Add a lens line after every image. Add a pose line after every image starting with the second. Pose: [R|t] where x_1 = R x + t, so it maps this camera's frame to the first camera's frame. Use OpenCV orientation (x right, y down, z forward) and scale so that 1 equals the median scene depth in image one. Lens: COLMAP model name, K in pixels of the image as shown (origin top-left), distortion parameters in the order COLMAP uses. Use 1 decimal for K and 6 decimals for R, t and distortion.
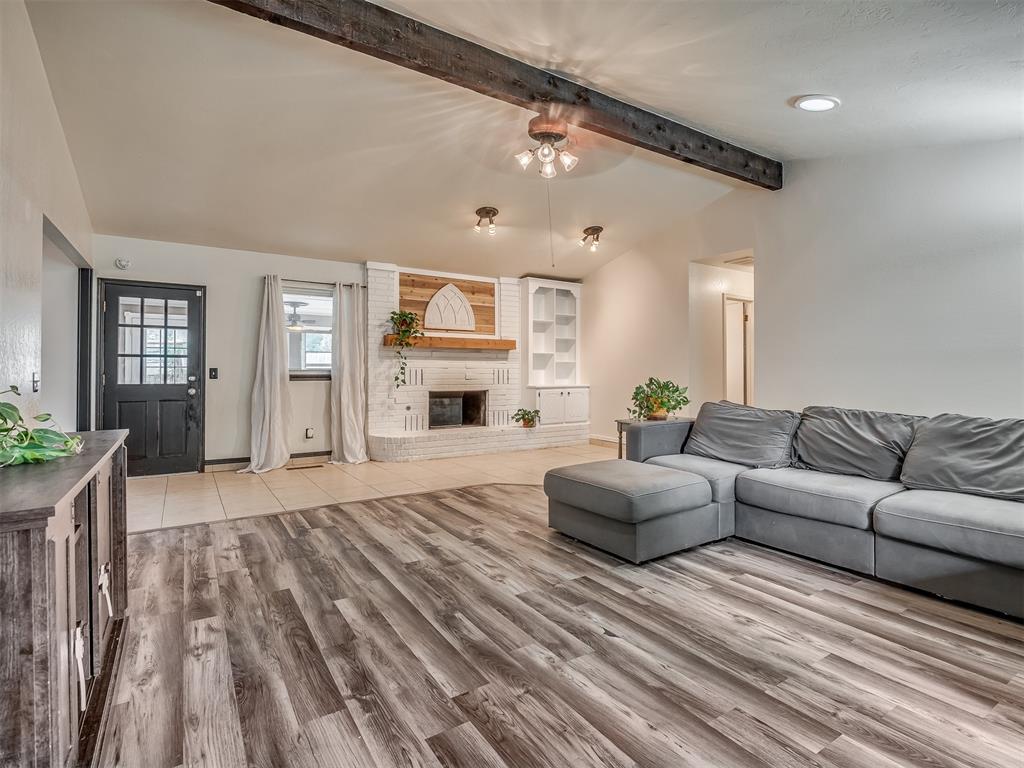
lens RADIAL K [[538.1, 0, 589.3], [0, 538.1, 370.4], [0, 0, 1]] dist [0.000081, -0.013399]
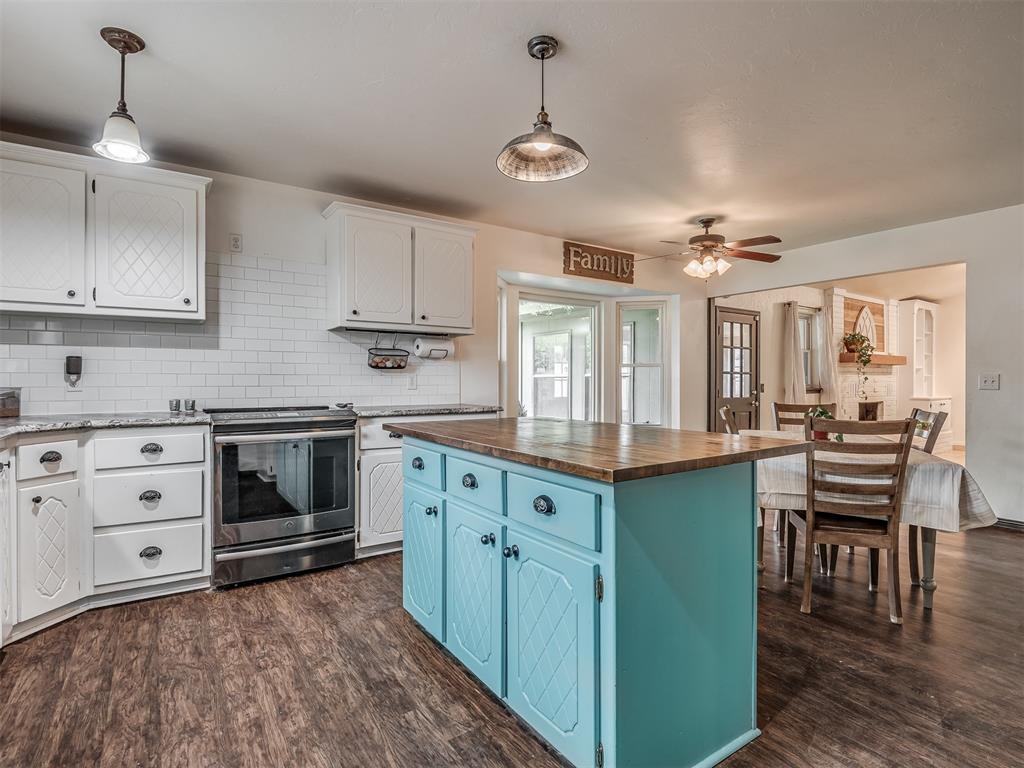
lens RADIAL K [[543.0, 0, 559.0], [0, 543.0, 384.6], [0, 0, 1]] dist [-0.000133, -0.005537]
pose [[0.999968, 0.000358, -0.008011, -1.280408], [-0.000270, 0.999940, 0.010978, -0.015609], [0.008015, -0.010975, 0.999908, -0.184083]]
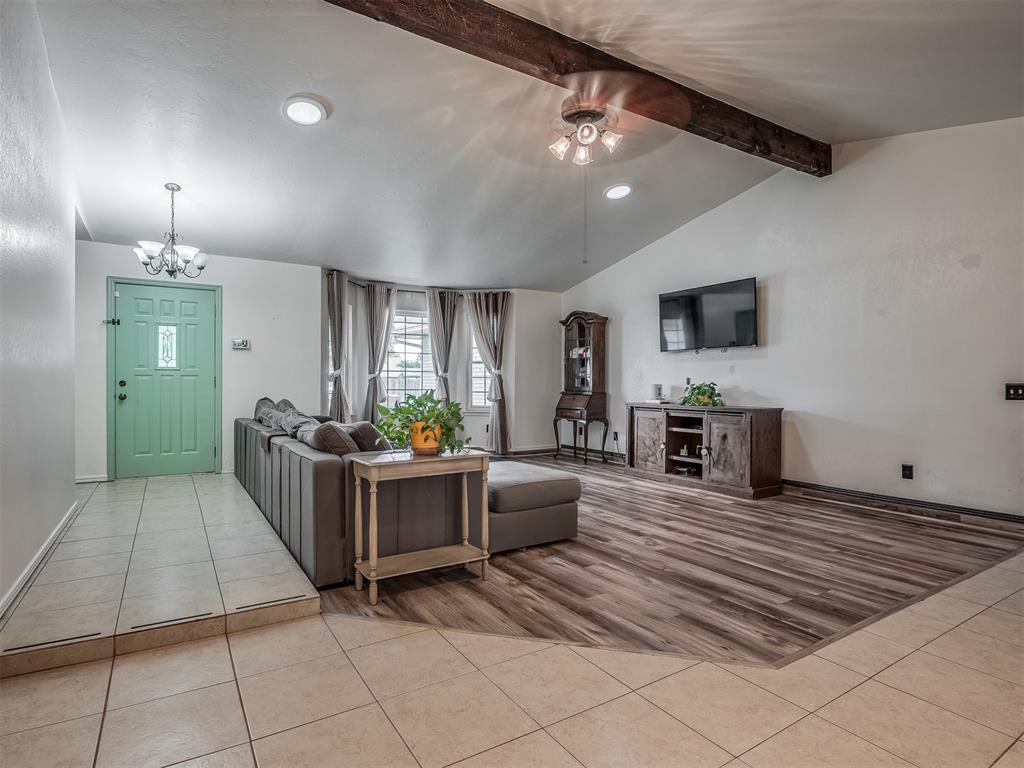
lens RADIAL K [[536.6, 0, 496.1], [0, 536.6, 383.7], [0, 0, 1]] dist [0.002693, -0.000012]
pose [[-0.994265, -0.003270, 0.106896, -0.022125], [-0.003558, 0.999991, -0.002500, 0.008928], [-0.106887, -0.002866, -0.994267, 1.444071]]
